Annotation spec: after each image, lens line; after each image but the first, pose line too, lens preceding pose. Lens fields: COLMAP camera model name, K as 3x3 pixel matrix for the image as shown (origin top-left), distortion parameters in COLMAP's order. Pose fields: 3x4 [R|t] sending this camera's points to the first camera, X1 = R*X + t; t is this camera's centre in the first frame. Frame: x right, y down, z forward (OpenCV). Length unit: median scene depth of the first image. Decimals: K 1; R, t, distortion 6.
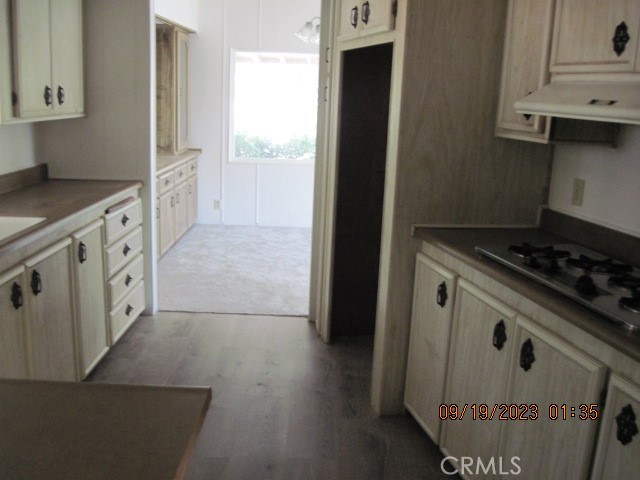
lens RADIAL K [[663.2, 0, 298.8], [0, 663.2, 254.0], [0, 0, 1]] dist [-0.093406, 0.000000]
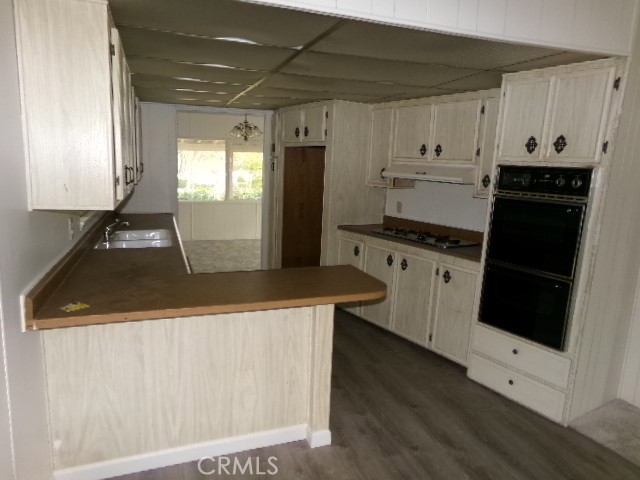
lens RADIAL K [[442.3, 0, 317.0], [0, 442.3, 243.9], [0, 0, 1]] dist [-0.052505, 0.077571]
pose [[0.928544, -0.063363, 0.365774, -0.655194], [0.080317, 0.996278, -0.031307, 0.095395], [-0.362429, 0.058448, 0.930177, -0.593685]]
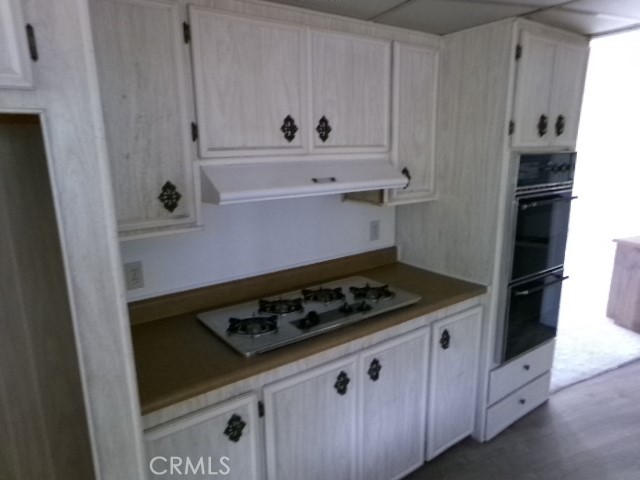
lens RADIAL K [[442.3, 0, 315.4], [0, 442.3, 246.8], [0, 0, 1]] dist [-0.052505, 0.077571]
pose [[-0.404287, -0.240741, 0.882381, -0.331084], [0.218224, 0.911487, 0.348668, -0.411075], [-0.888217, 0.333519, -0.315967, 1.294294]]
